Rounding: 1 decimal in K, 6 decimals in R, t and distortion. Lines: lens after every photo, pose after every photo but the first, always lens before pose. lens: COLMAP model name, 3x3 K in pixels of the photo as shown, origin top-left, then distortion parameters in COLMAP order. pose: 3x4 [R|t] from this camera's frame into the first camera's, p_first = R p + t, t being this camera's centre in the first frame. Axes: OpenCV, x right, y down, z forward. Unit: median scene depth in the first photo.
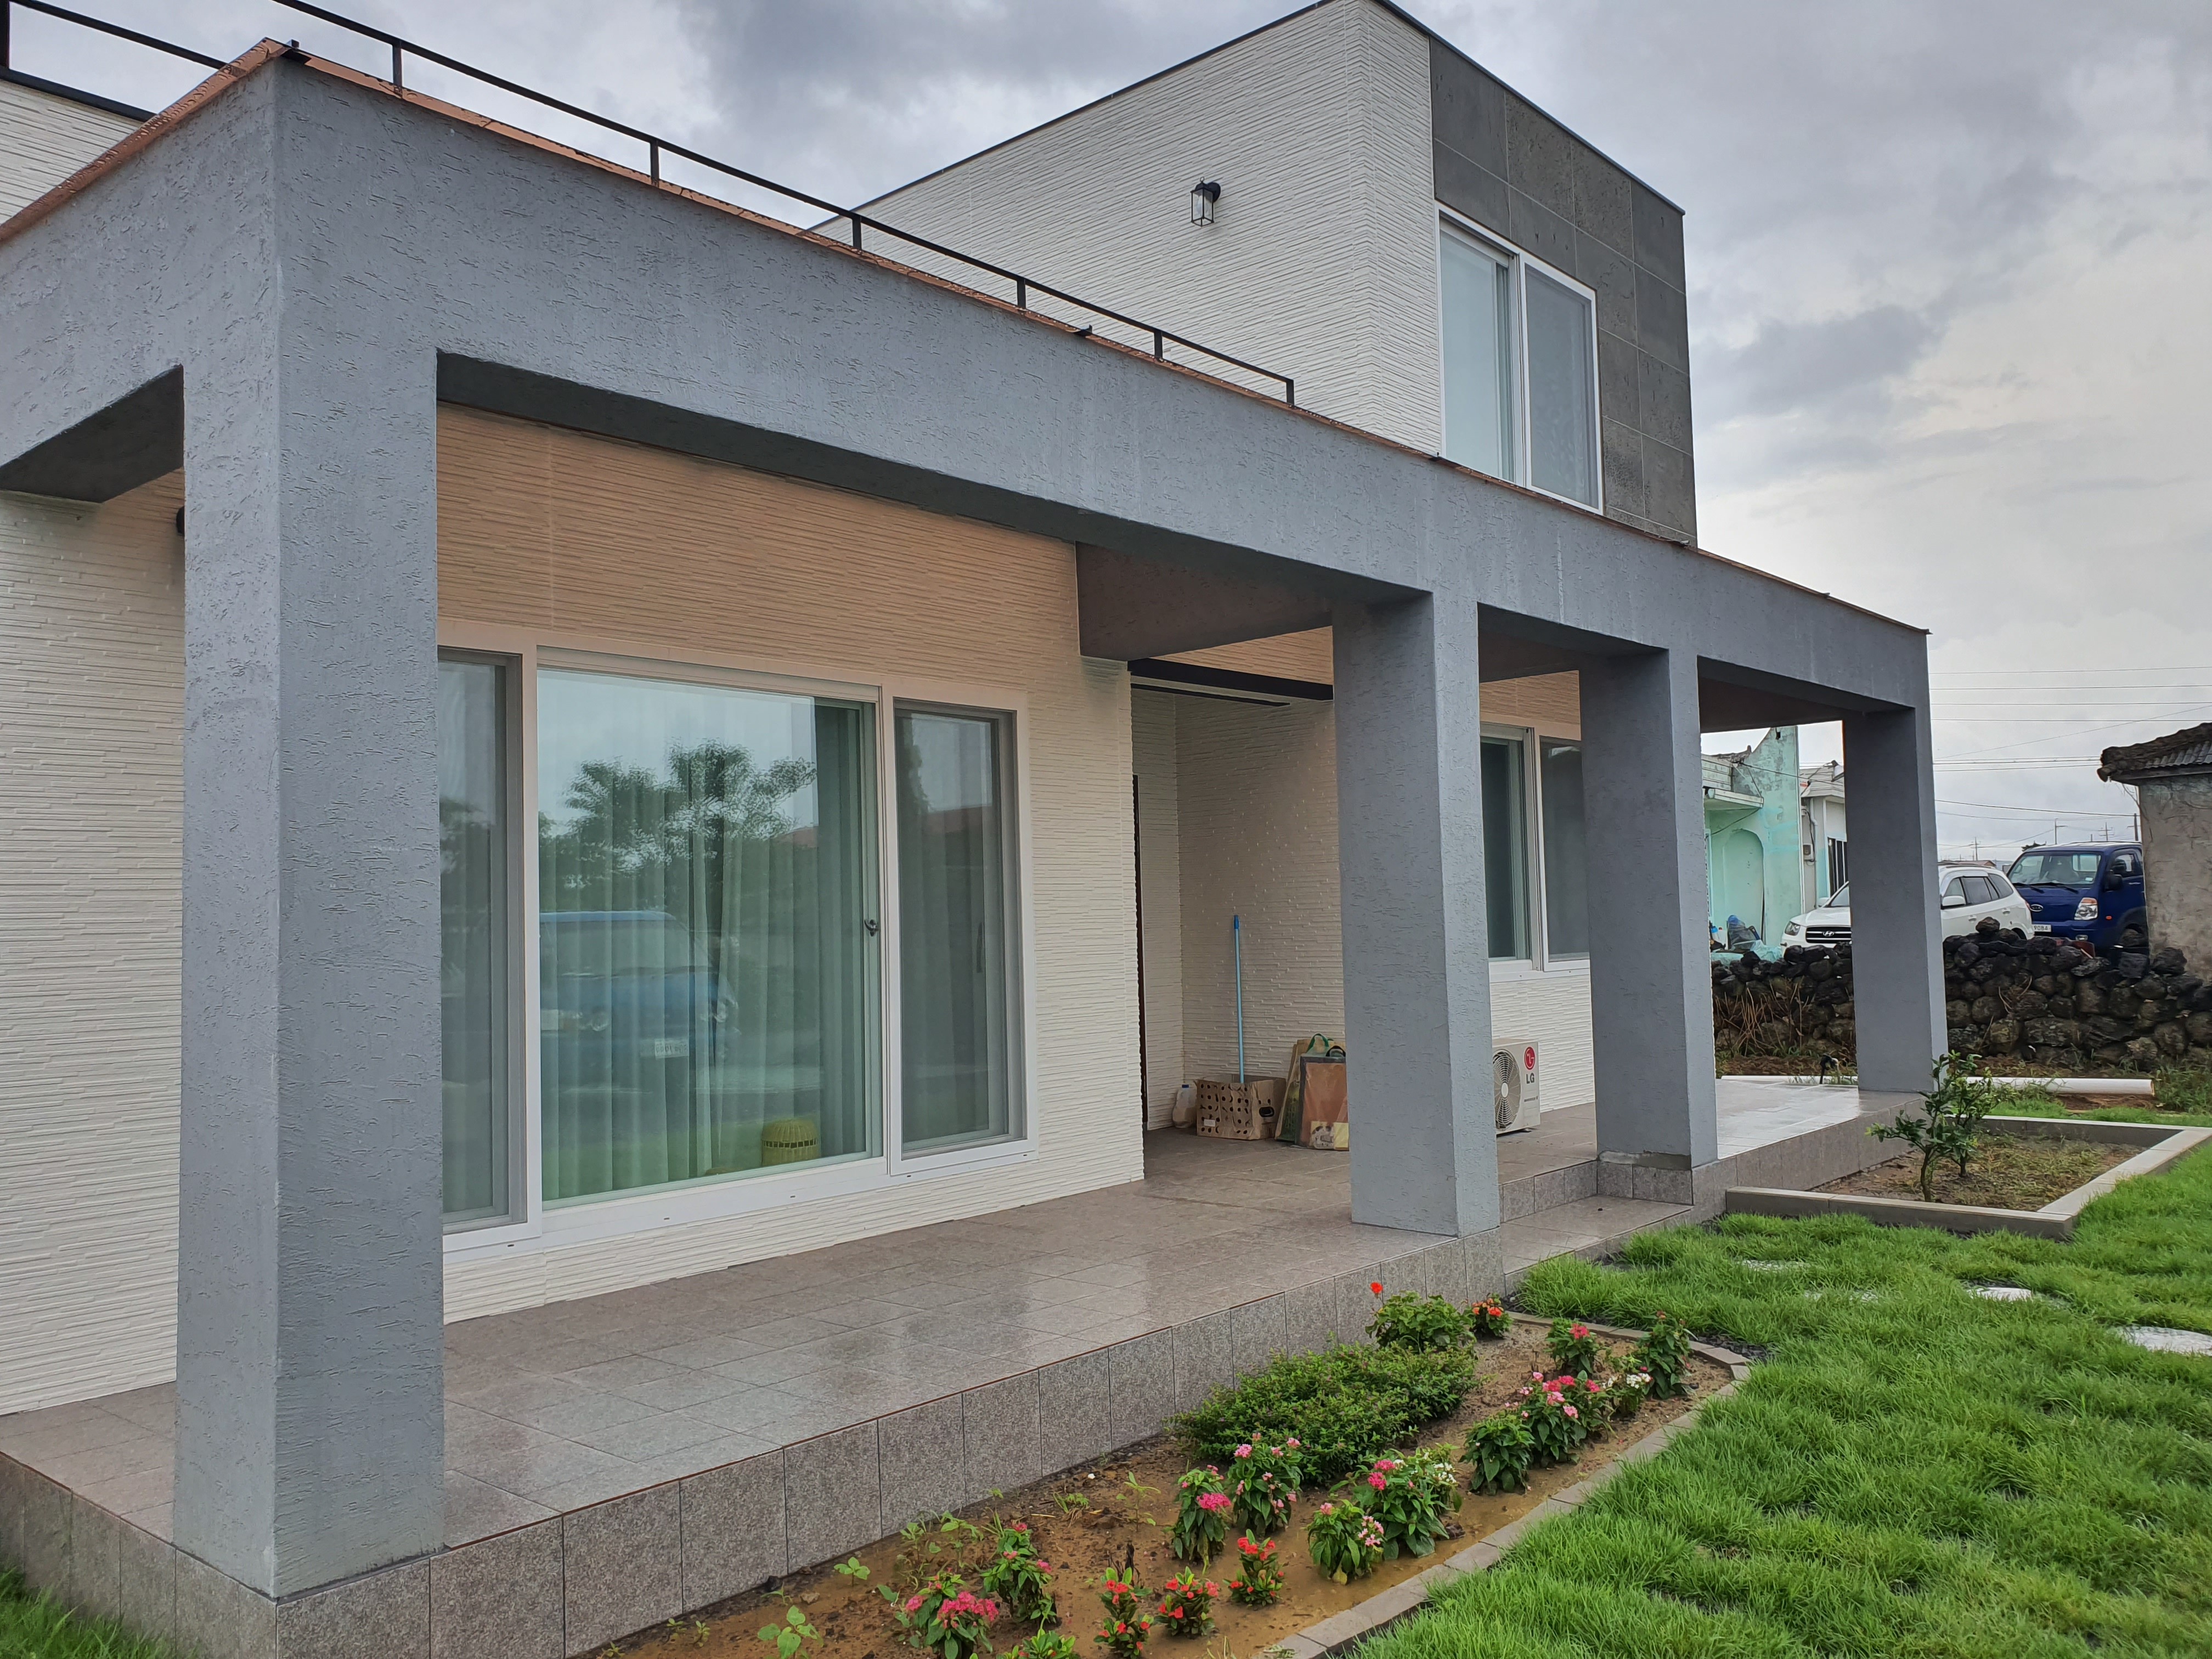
lens RADIAL K [[1742.2, 0, 1106.0], [0, 1742.2, 829.5], [0, 0, 1]] dist [0.005012, -0.001790]
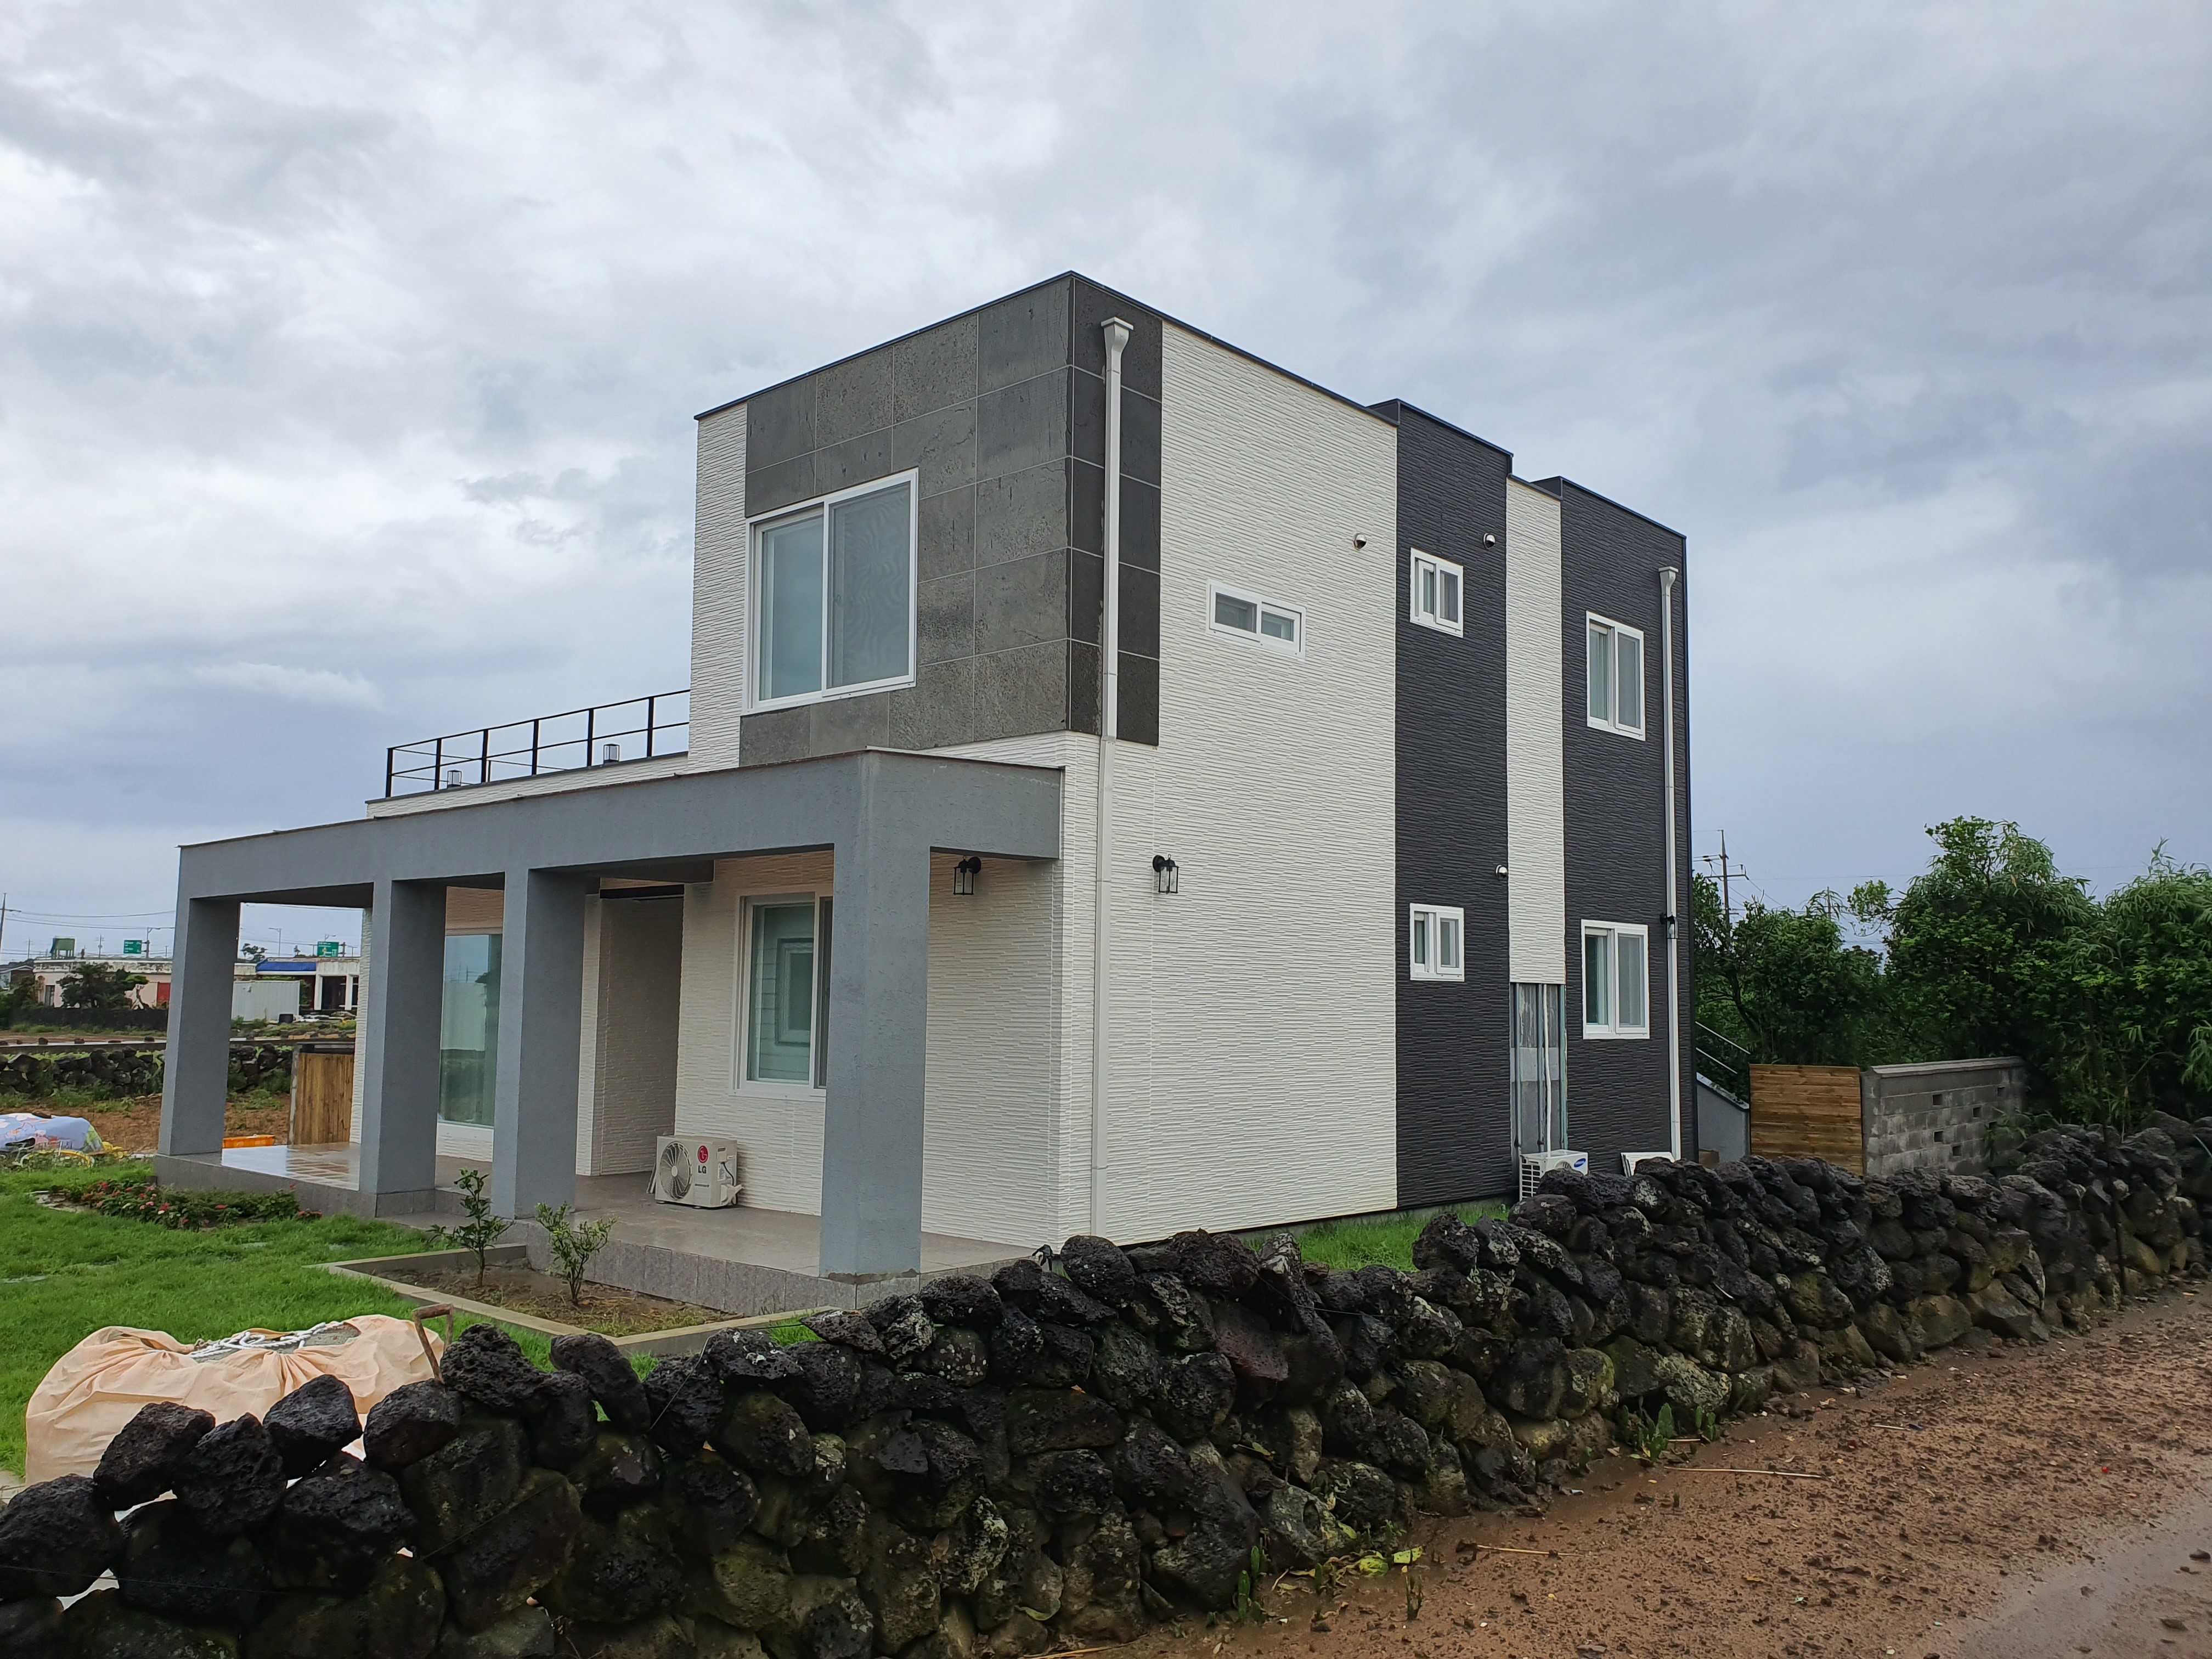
lens RADIAL K [[1742.2, 0, 1106.0], [0, 1742.2, 829.5], [0, 0, 1]] dist [0.005012, -0.001790]
pose [[-0.021699, -0.064320, -0.997693, 2.303892], [0.049364, 0.996642, -0.065326, -0.020239], [0.998545, -0.050667, -0.018451, 1.946195]]
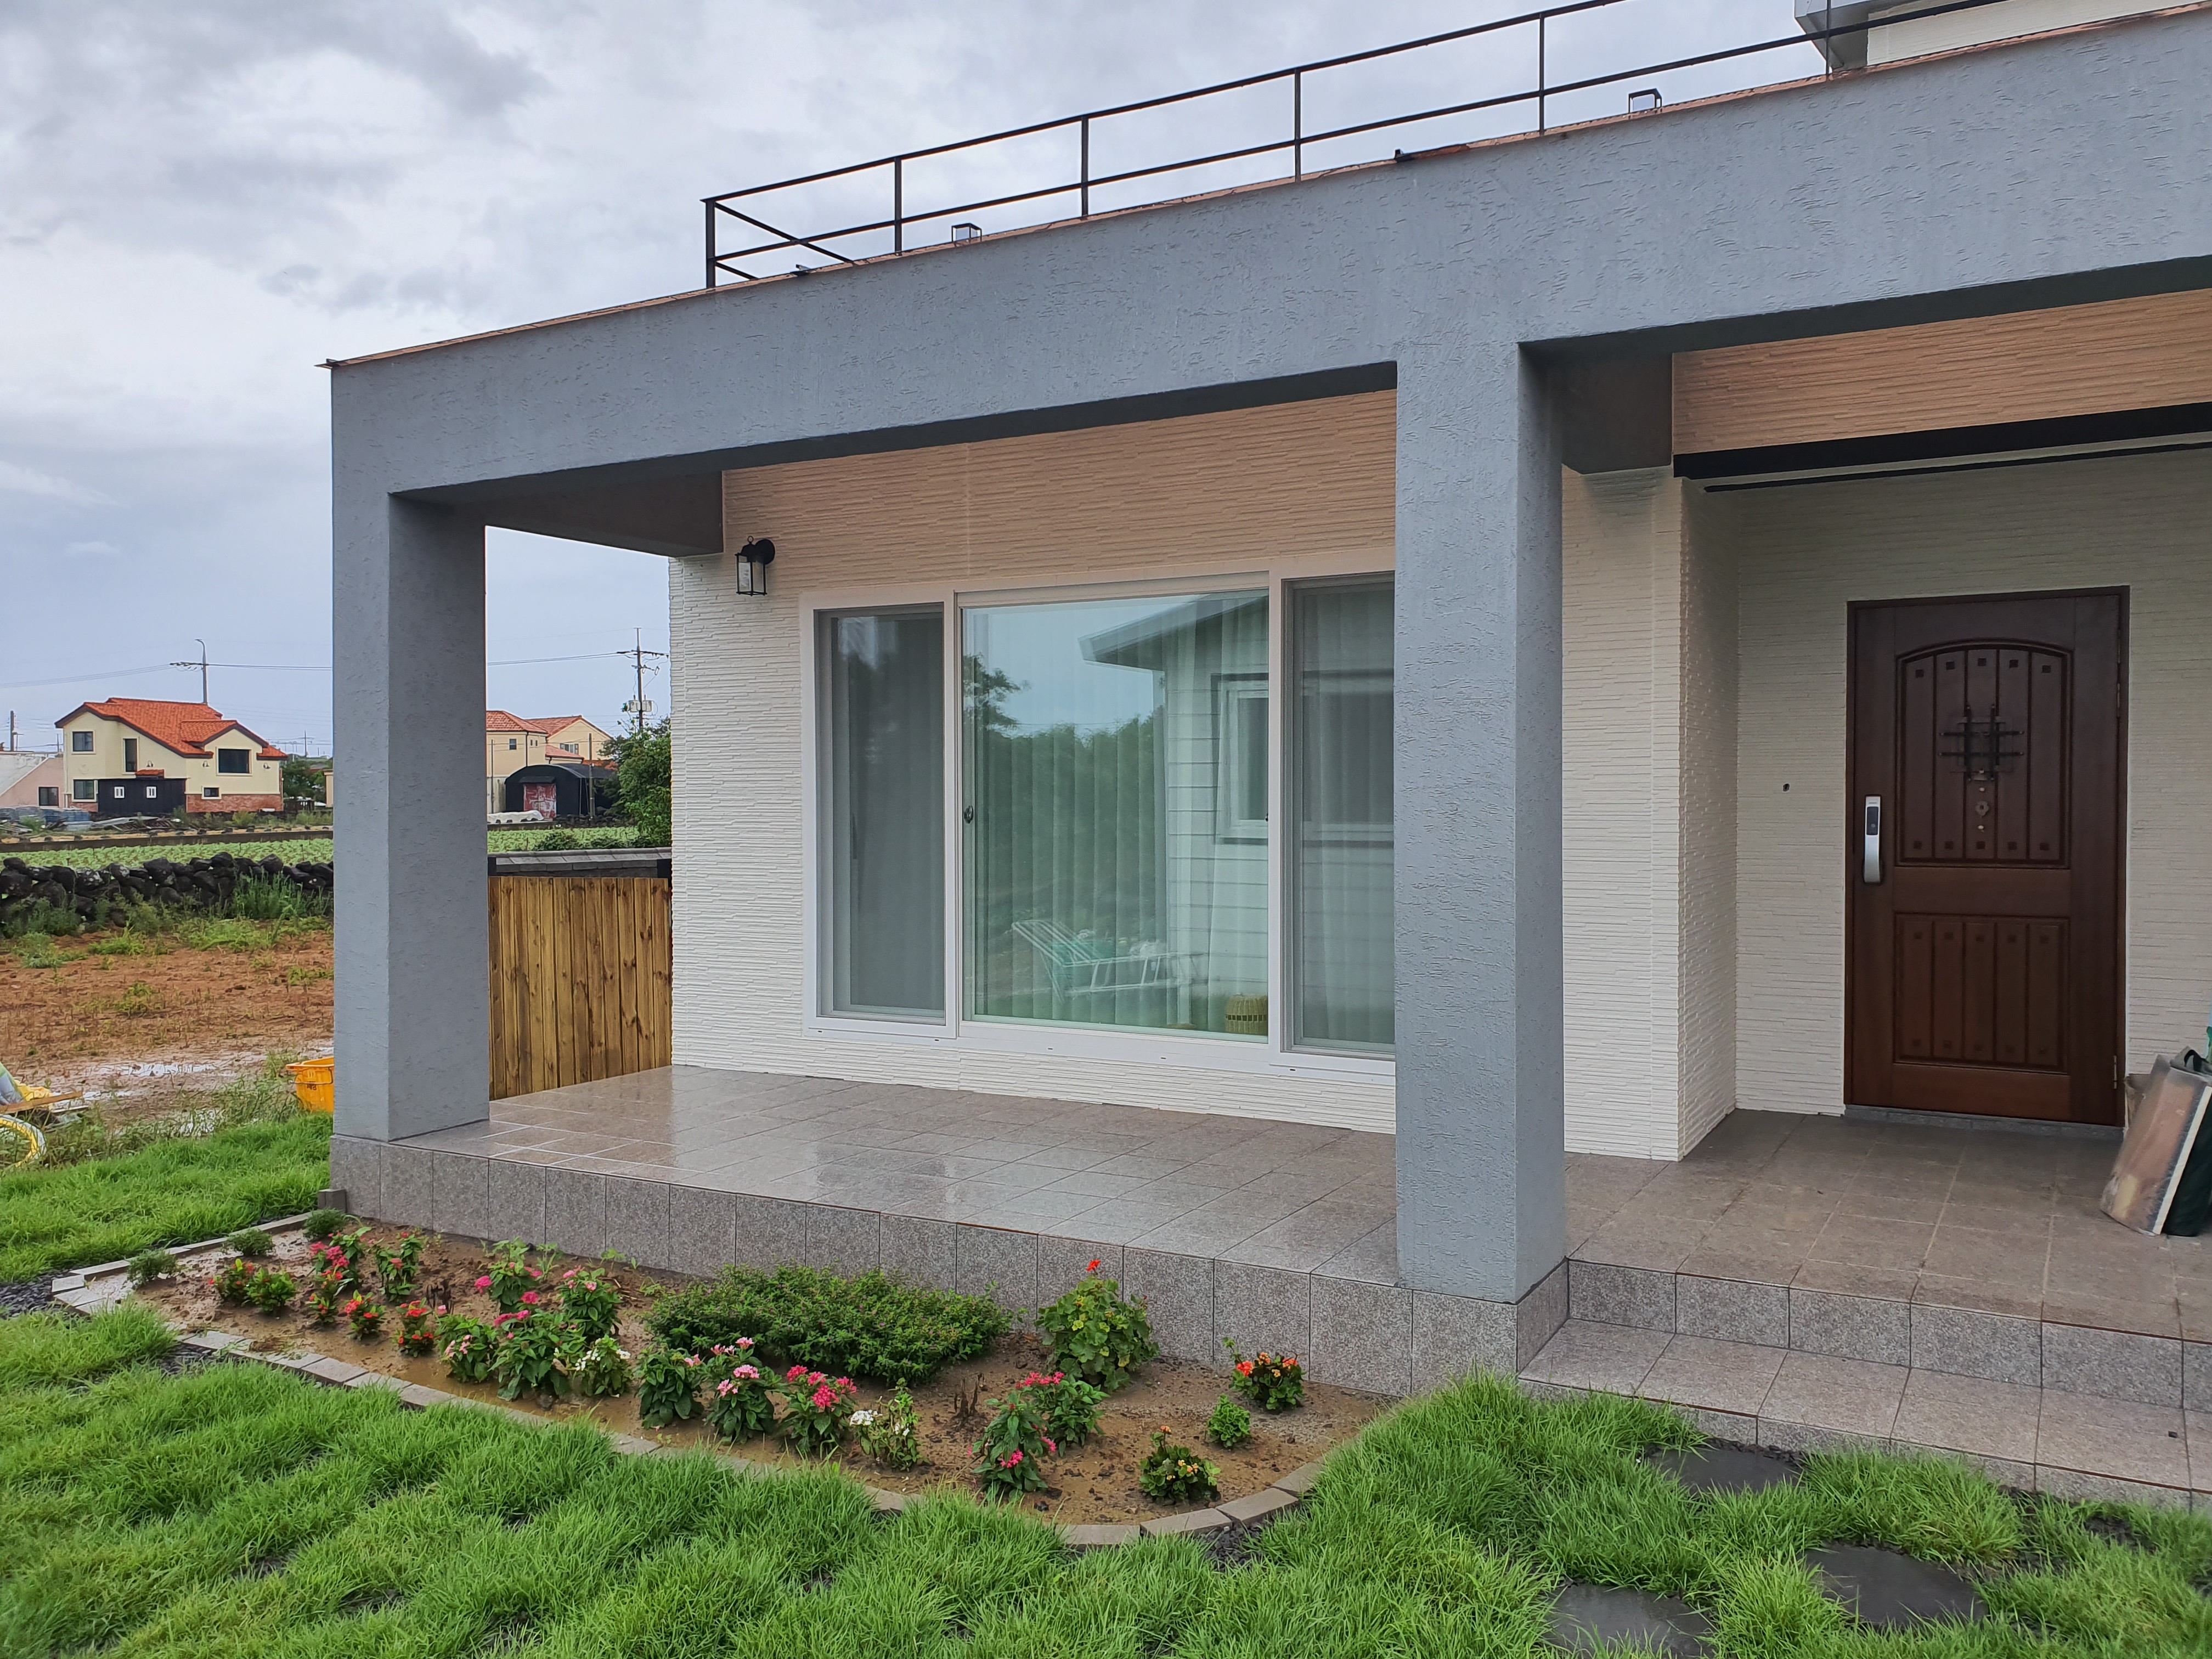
lens RADIAL K [[1709.7, 0, 1107.9], [0, 1709.7, 836.1], [0, 0, 1]] dist [0.027491, -0.005158]
pose [[0.206352, 0.056052, -0.976871, 0.827997], [0.054025, 0.996182, 0.068572, -0.002738], [0.976985, -0.066925, 0.202536, 0.737890]]
